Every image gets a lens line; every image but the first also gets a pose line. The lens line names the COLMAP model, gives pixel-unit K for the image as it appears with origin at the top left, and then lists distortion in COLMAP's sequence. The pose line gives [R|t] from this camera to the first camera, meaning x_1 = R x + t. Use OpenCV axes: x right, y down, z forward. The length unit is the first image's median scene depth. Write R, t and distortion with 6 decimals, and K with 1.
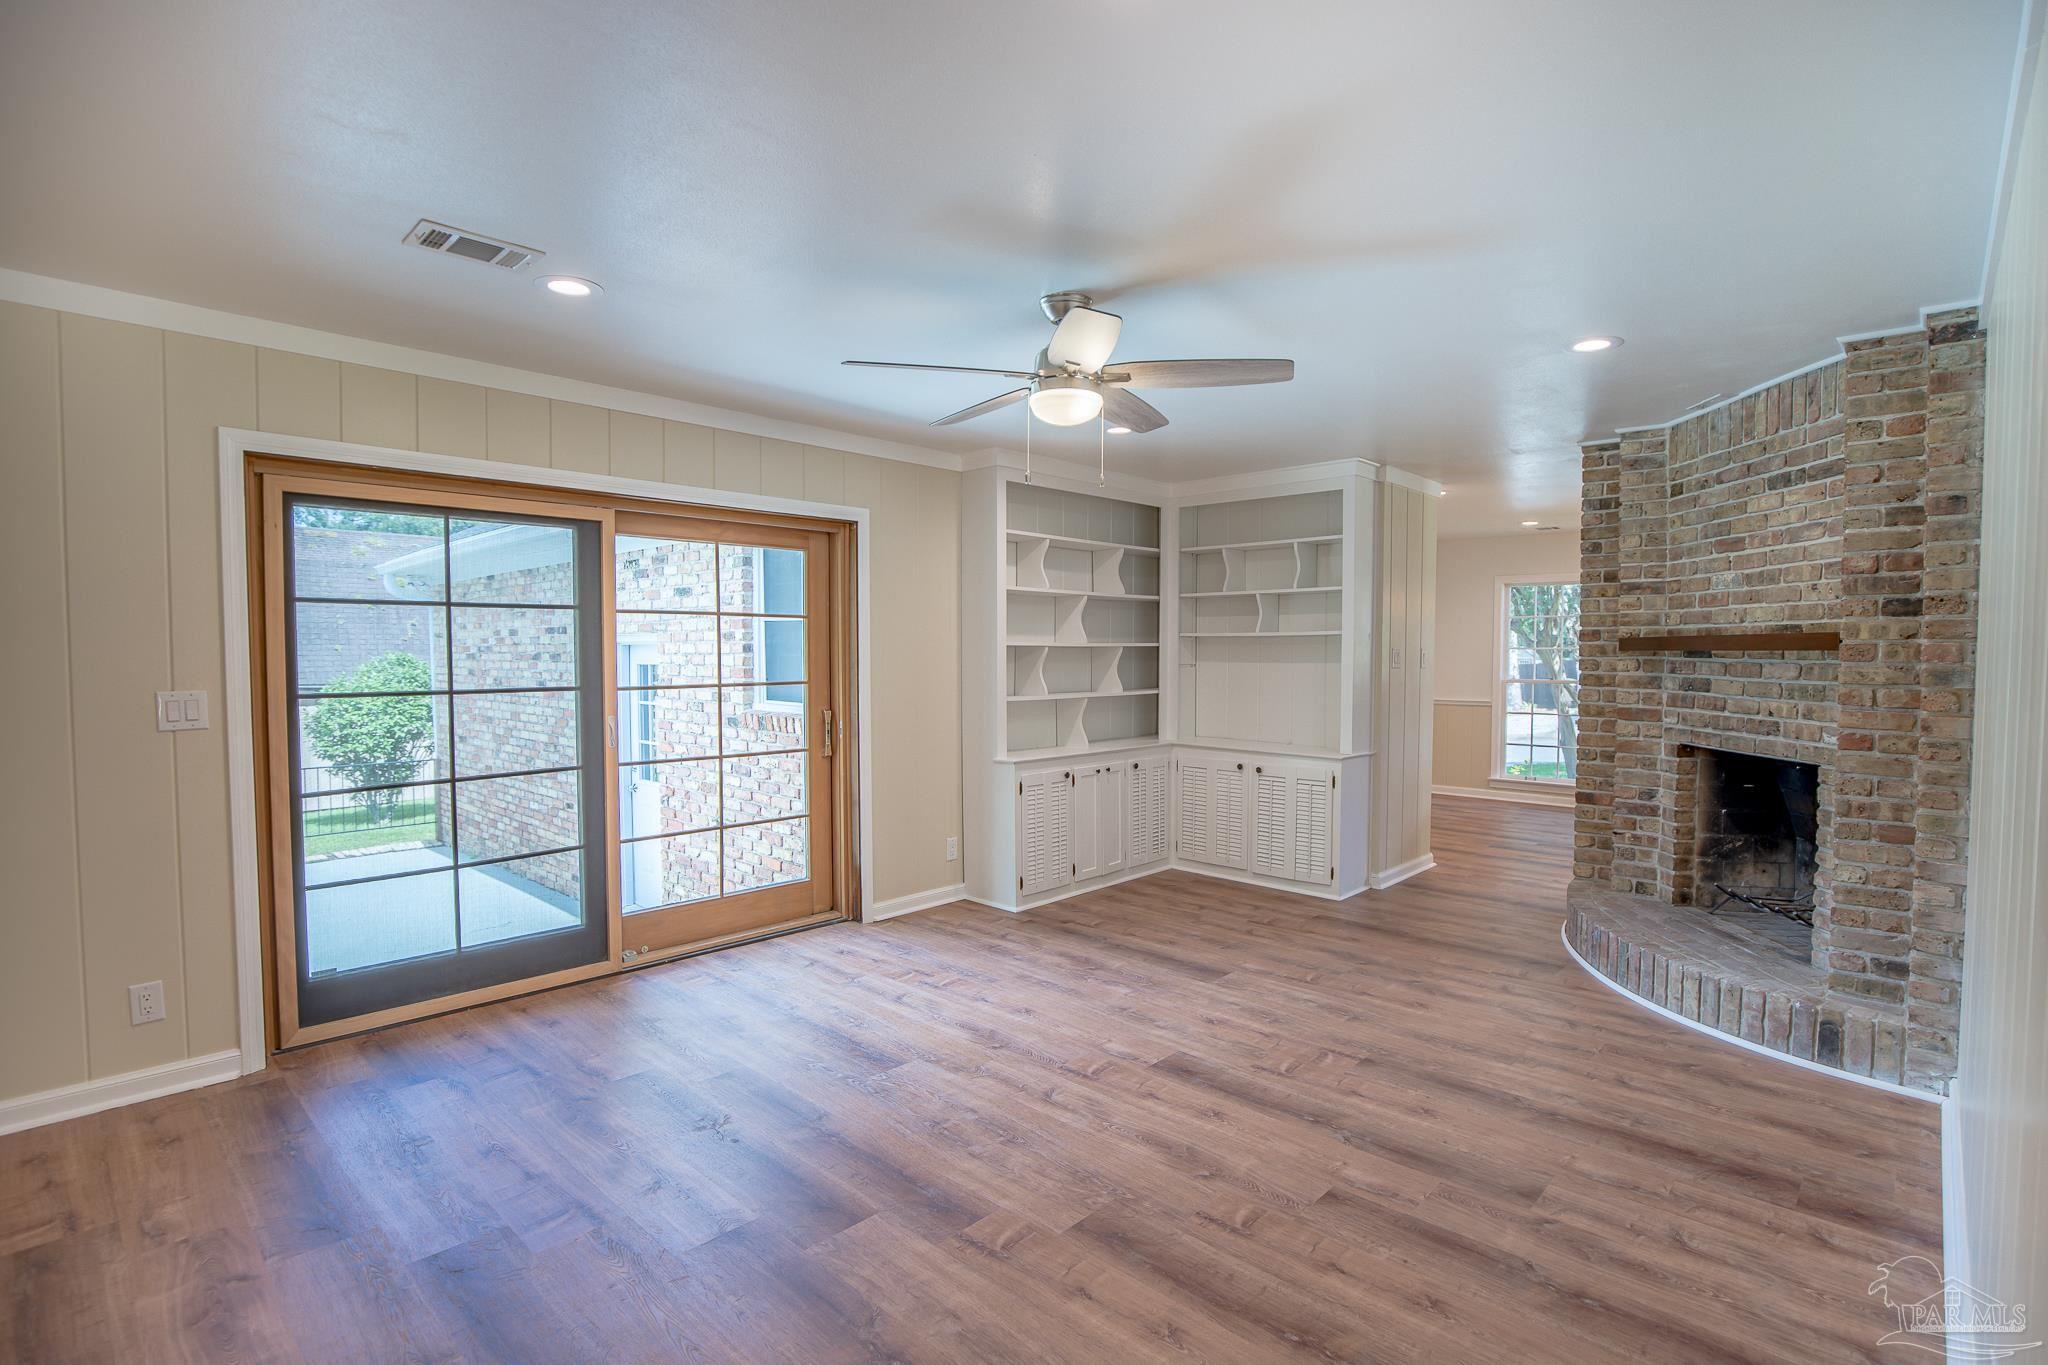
lens RADIAL K [[964.4, 0, 1046.2], [0, 964.4, 684.1], [0, 0, 1]] dist [-0.026767, 0.000236]
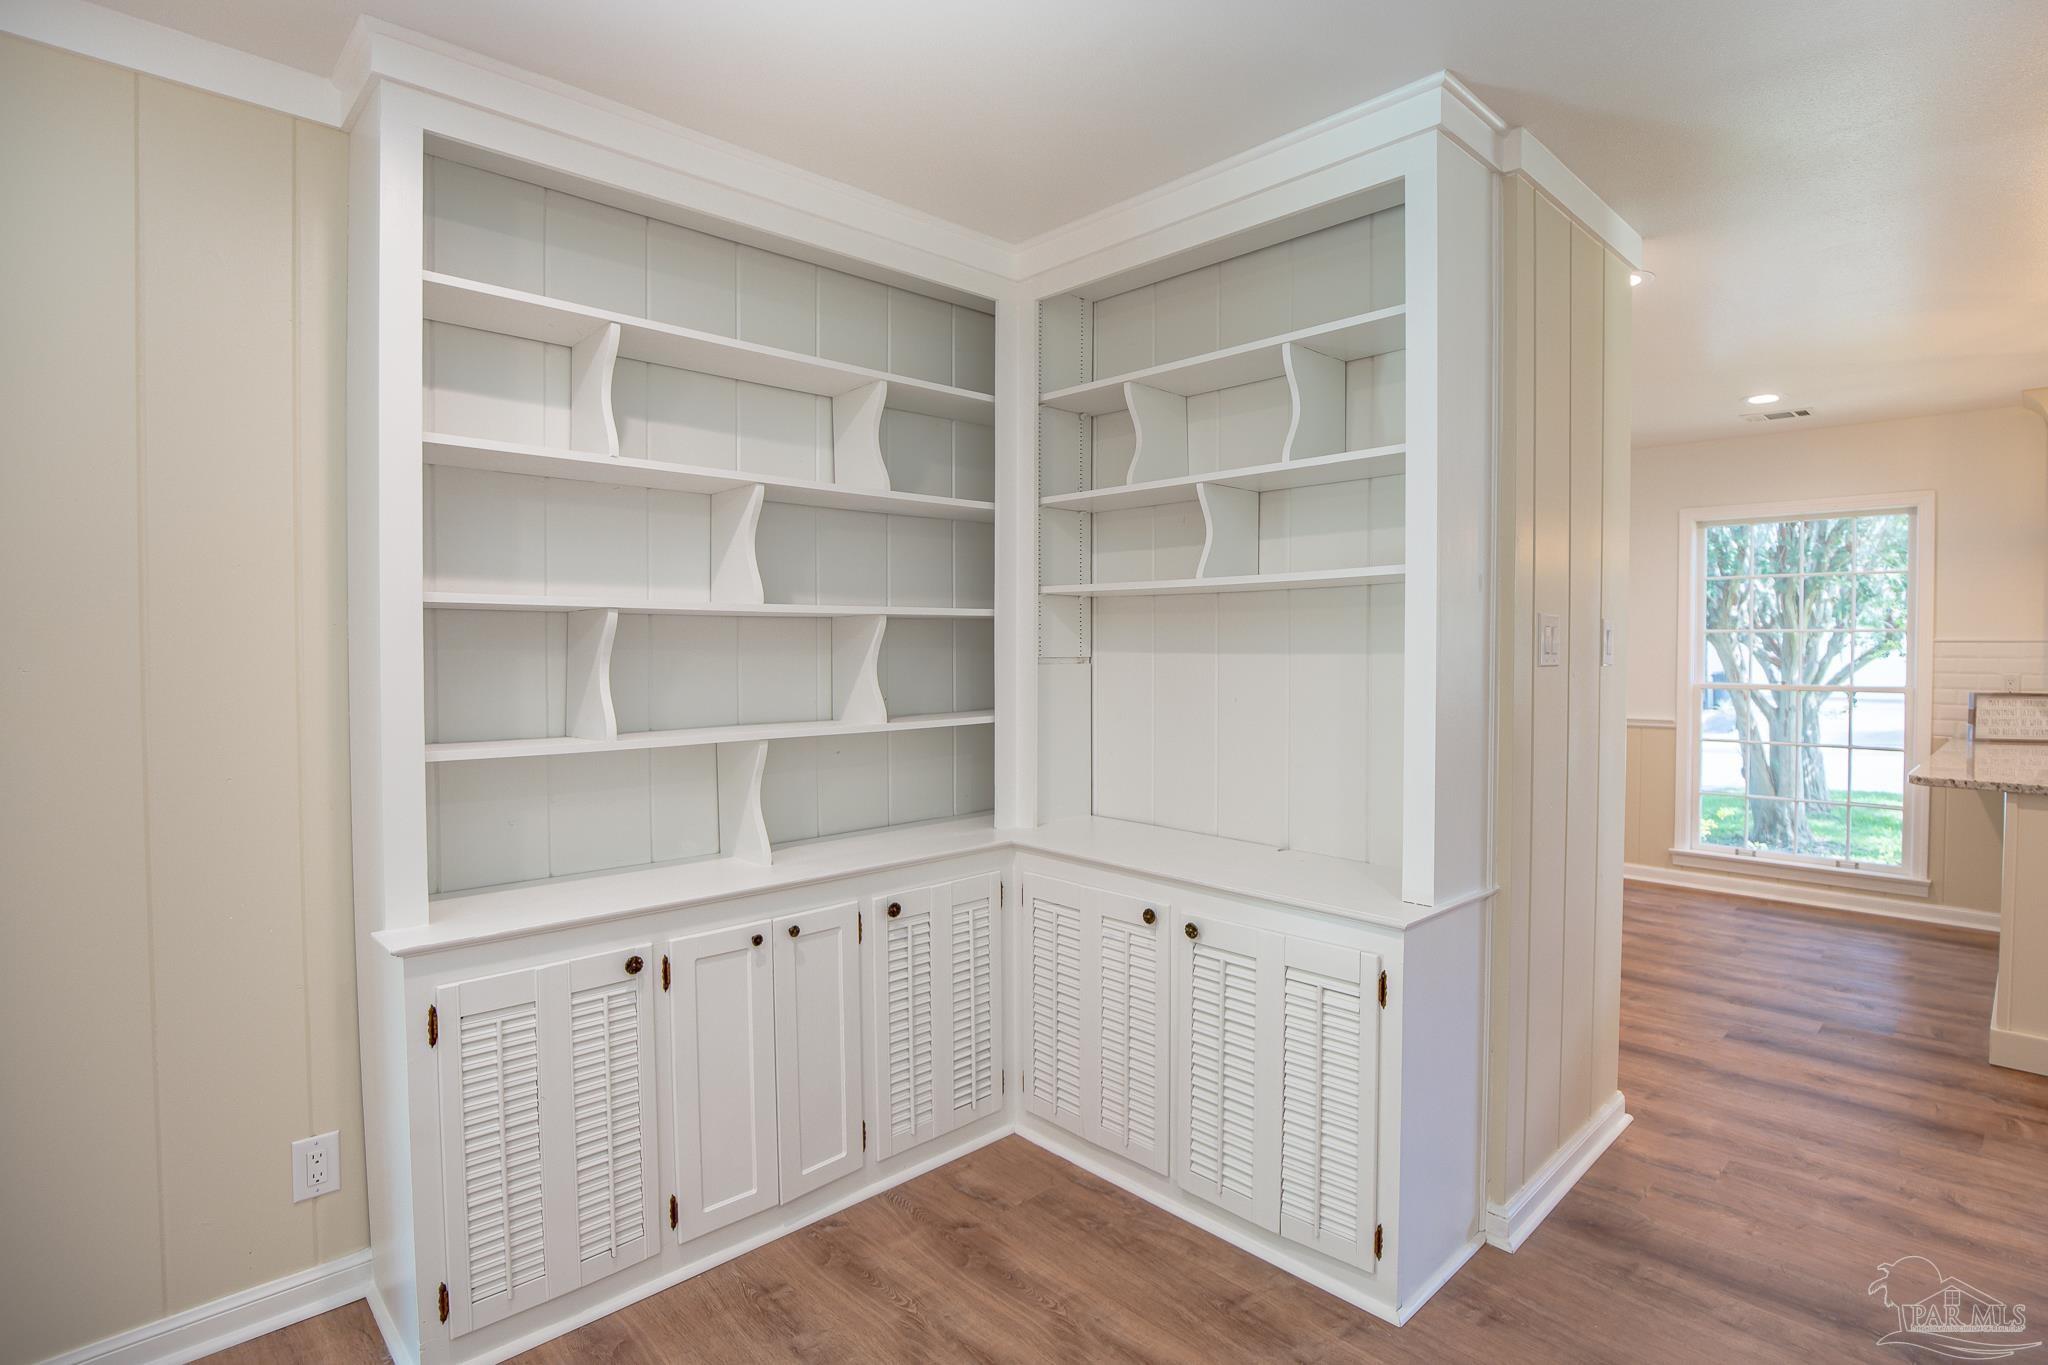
lens RADIAL K [[1019.4, 0, 1086.5], [0, 1019.4, 667.7], [0, 0, 1]] dist [-0.031509, 0.001142]
pose [[0.999643, -0.000365, -0.026726, 0.242830], [0.000045, 0.999928, -0.011966, -0.014588], [0.026729, 0.011961, 0.999571, 0.755948]]
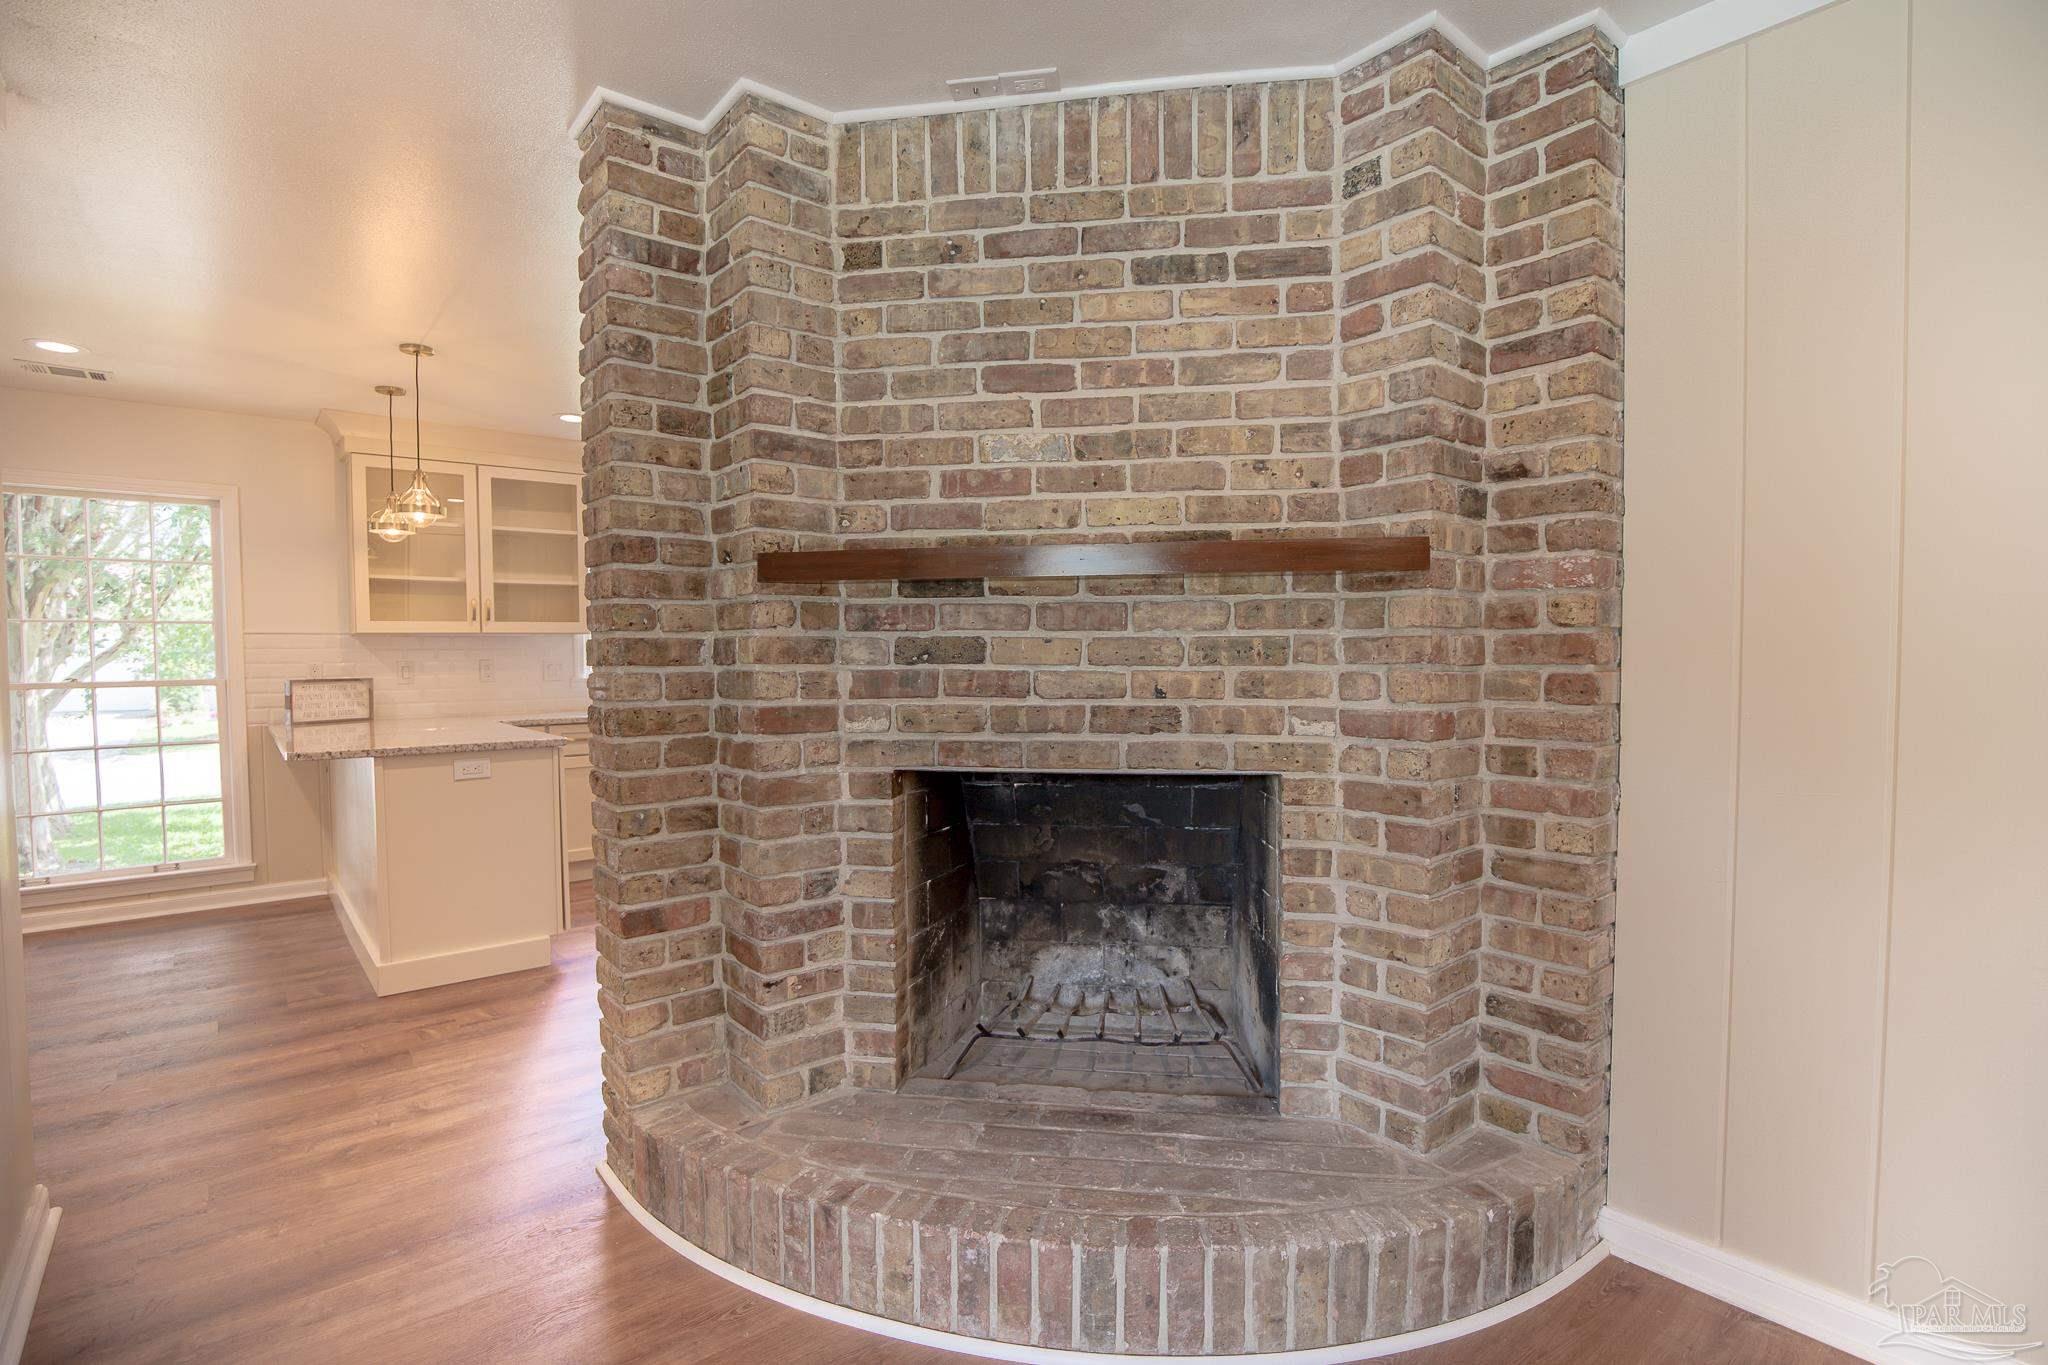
lens RADIAL K [[973.9, 0, 1057.0], [0, 973.9, 686.3], [0, 0, 1]] dist [-0.028538, 0.002144]
pose [[0.109726, -0.039451, 0.993179, 0.166230], [0.041173, 0.998535, 0.035115, 0.004187], [-0.993109, 0.037039, 0.111189, 0.843442]]
